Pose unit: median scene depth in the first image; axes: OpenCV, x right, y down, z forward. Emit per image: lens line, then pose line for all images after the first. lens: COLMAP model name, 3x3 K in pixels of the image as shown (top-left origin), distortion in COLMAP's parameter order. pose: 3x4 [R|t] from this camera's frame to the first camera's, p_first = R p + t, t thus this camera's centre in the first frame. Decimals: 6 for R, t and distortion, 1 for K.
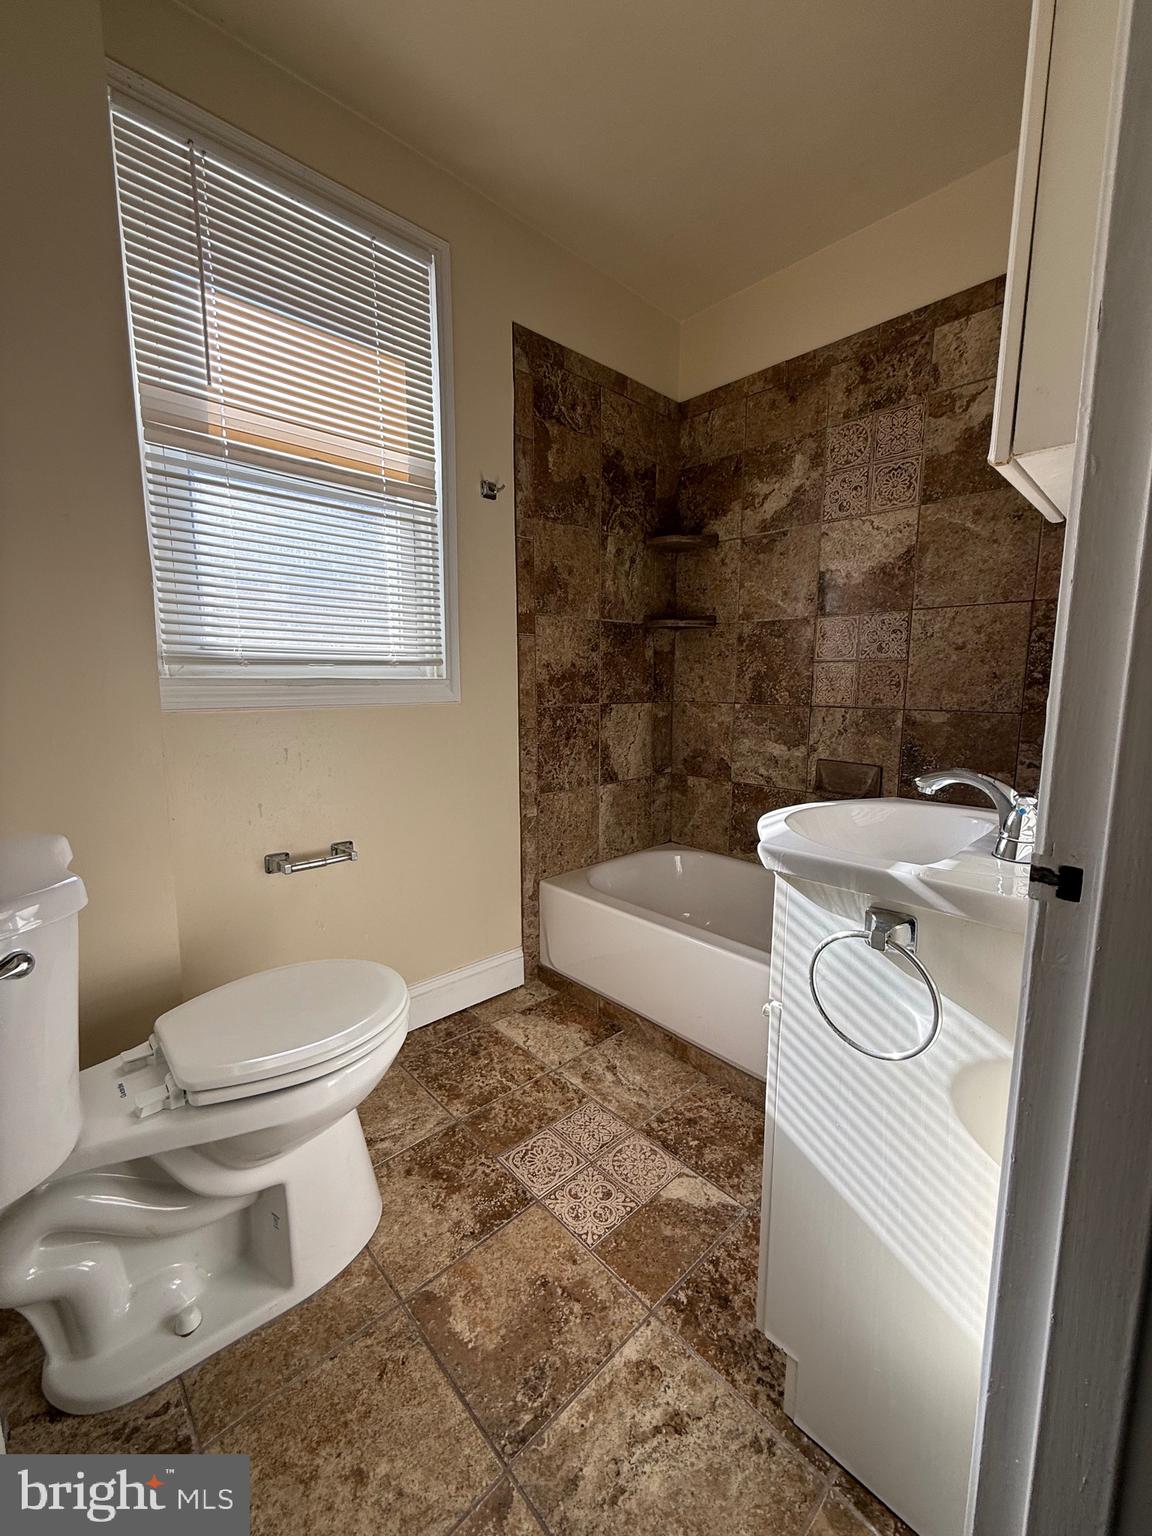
lens RADIAL K [[615.1, 0, 574.7], [0, 615.1, 769.4], [0, 0, 1]] dist [-0.000665, 0.000373]
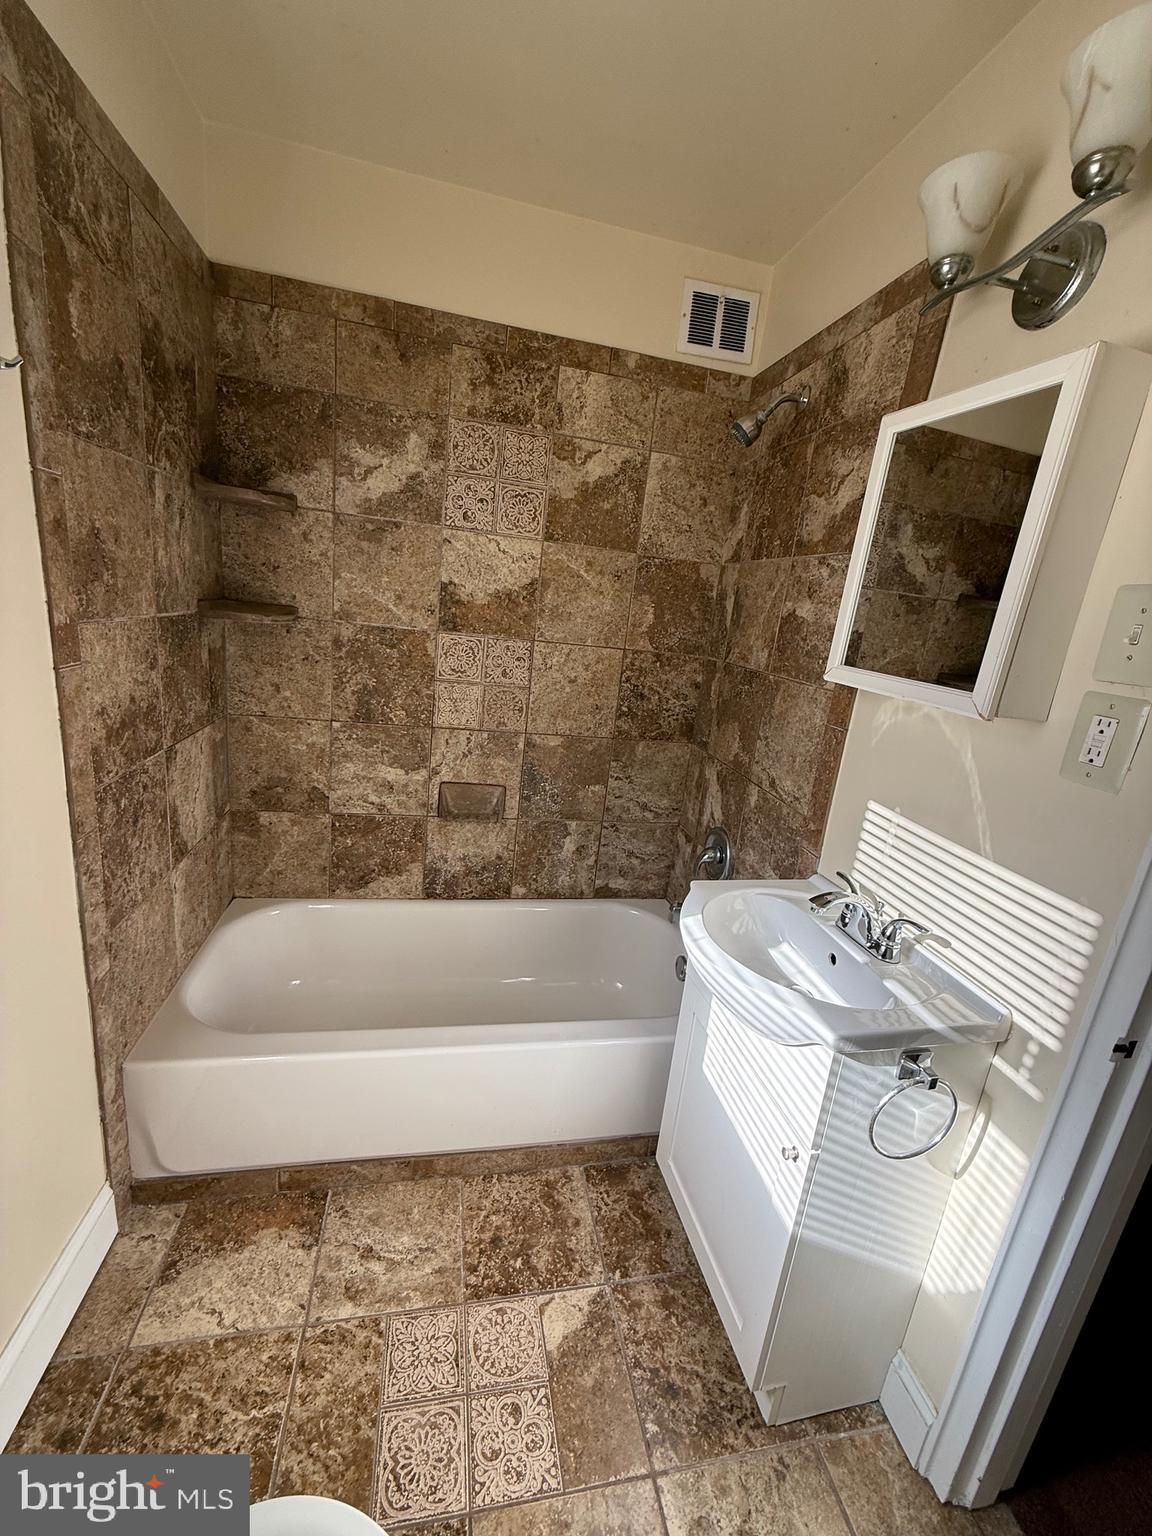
lens RADIAL K [[615.1, 0, 572.5], [0, 615.1, 763.9], [0, 0, 1]] dist [-0.000665, 0.000373]
pose [[0.515631, -0.162105, 0.841336, -0.309857], [0.019065, 0.983867, 0.177882, -0.221498], [-0.856598, -0.075681, 0.510403, 0.365899]]
